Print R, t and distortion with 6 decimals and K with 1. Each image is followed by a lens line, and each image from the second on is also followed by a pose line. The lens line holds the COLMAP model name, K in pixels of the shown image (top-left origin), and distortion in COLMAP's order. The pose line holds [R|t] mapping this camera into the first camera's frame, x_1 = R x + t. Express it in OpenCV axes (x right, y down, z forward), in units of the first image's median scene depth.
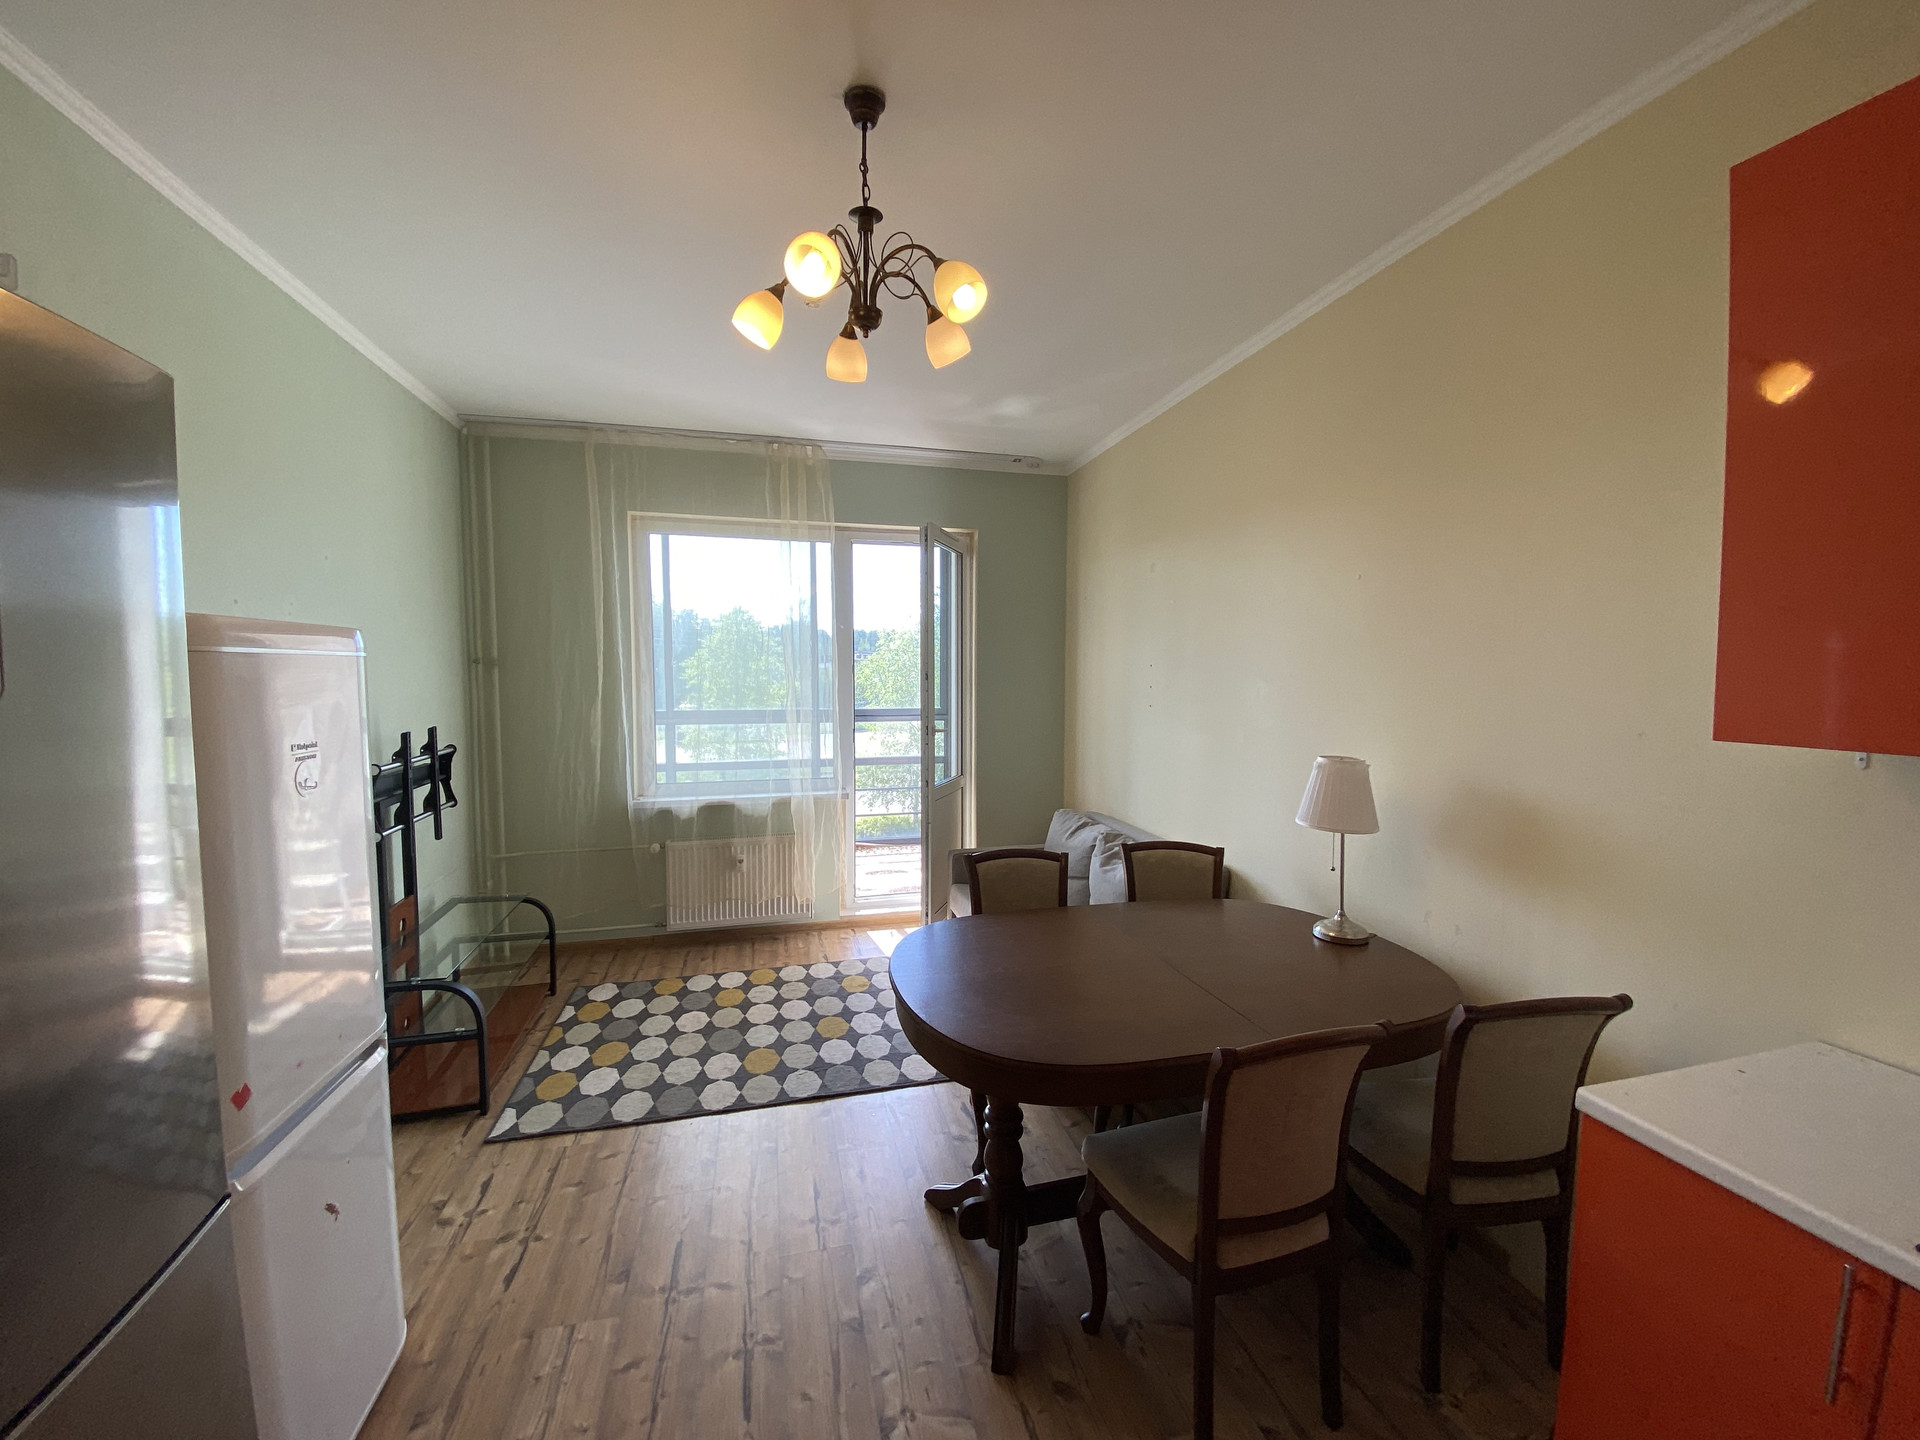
lens RADIAL K [[770.7, 0, 957.0], [0, 770.7, 721.2], [0, 0, 1]] dist [0.027064, -0.030426]
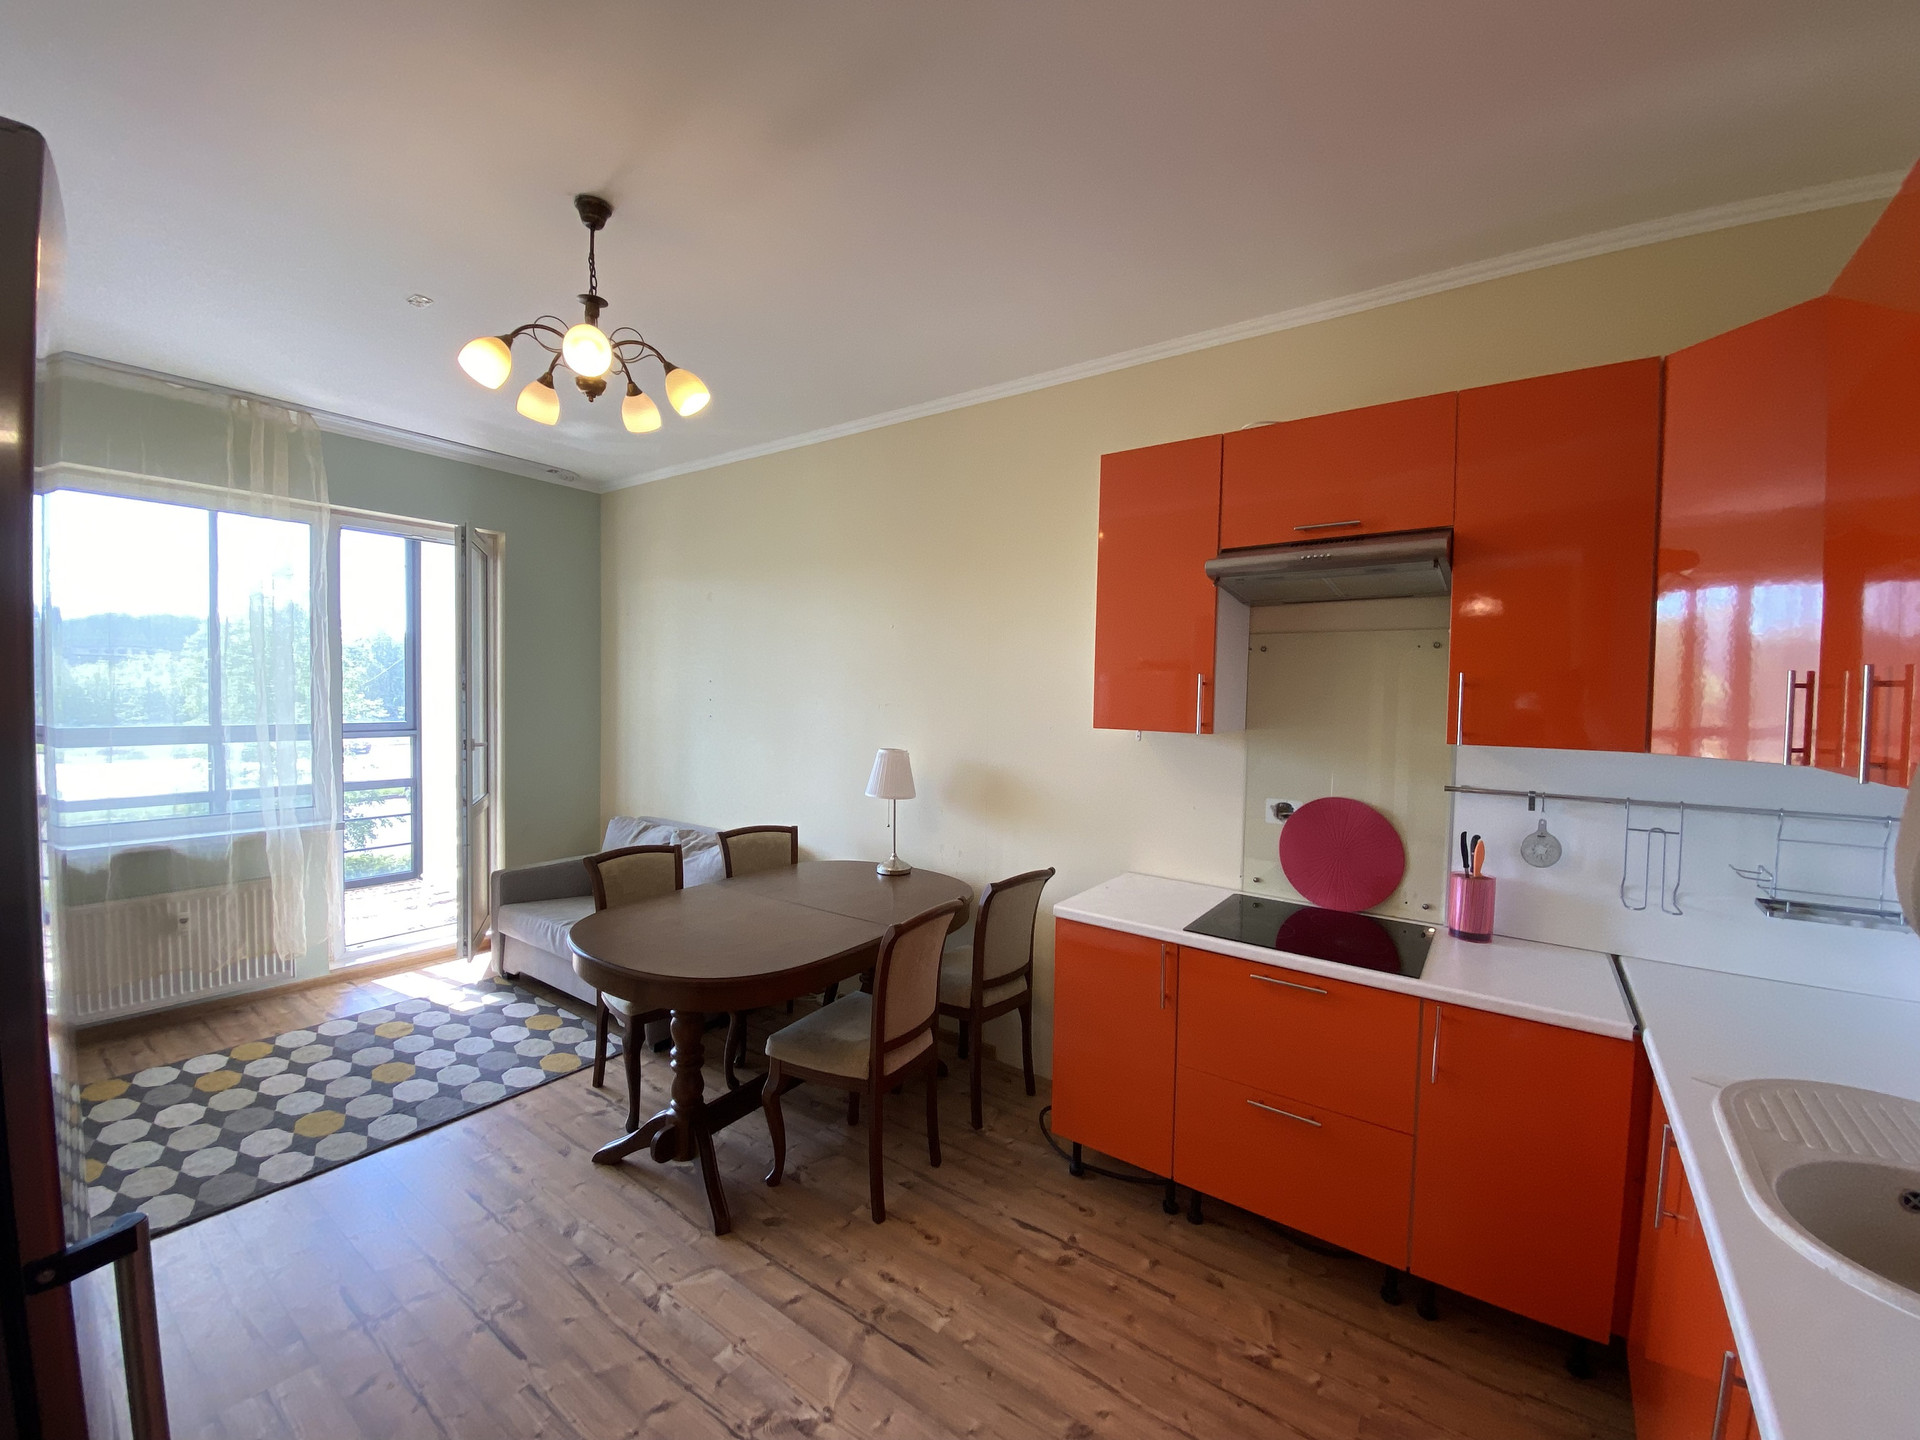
lens RADIAL K [[776.4, 0, 954.0], [0, 776.4, 720.9], [0, 0, 1]] dist [0.015467, -0.018352]
pose [[0.766400, -0.010856, 0.642272, -0.240416], [0.022722, 0.999690, -0.010216, 0.007756], [-0.641962, 0.022423, 0.766408, -0.130397]]
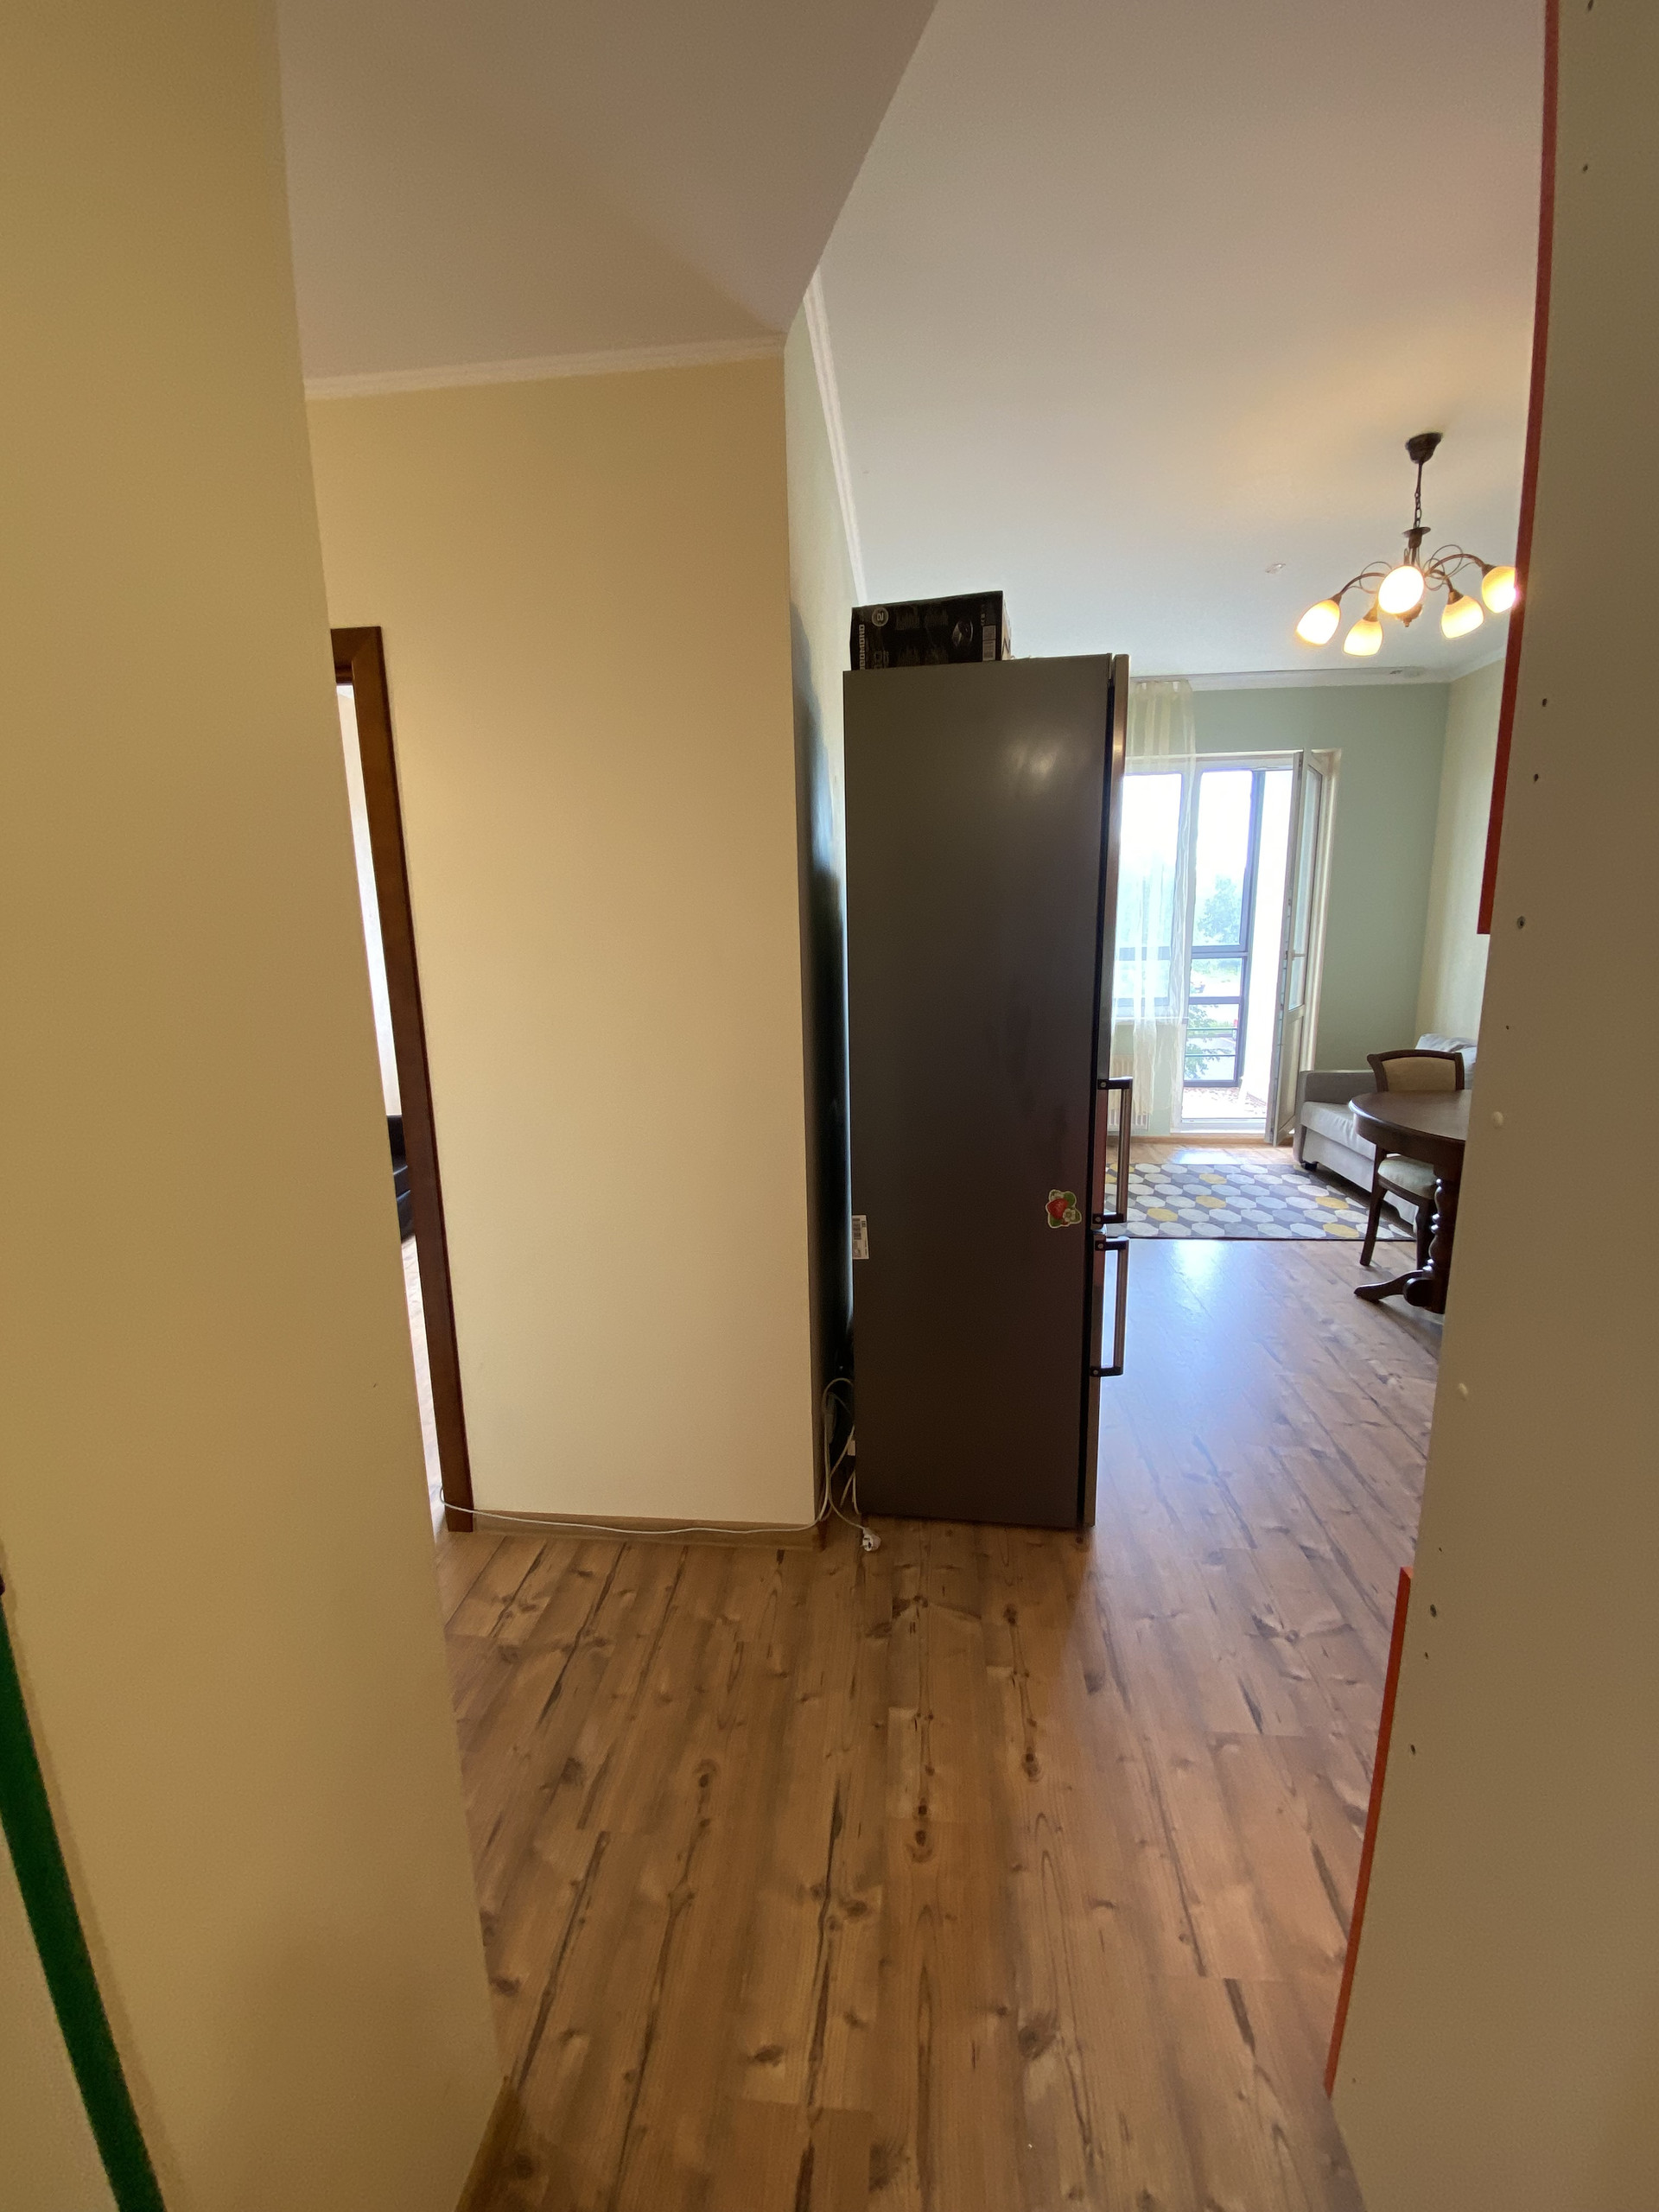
lens RADIAL K [[894.5, 0, 819.6], [0, 894.5, 1091.0], [0, 0, 1]] dist [0.015467, -0.018352]
pose [[0.939747, 0.044912, -0.338907, -0.267952], [-0.004297, 0.992807, 0.119651, 0.066243], [0.341842, -0.110986, 0.933181, -0.467117]]
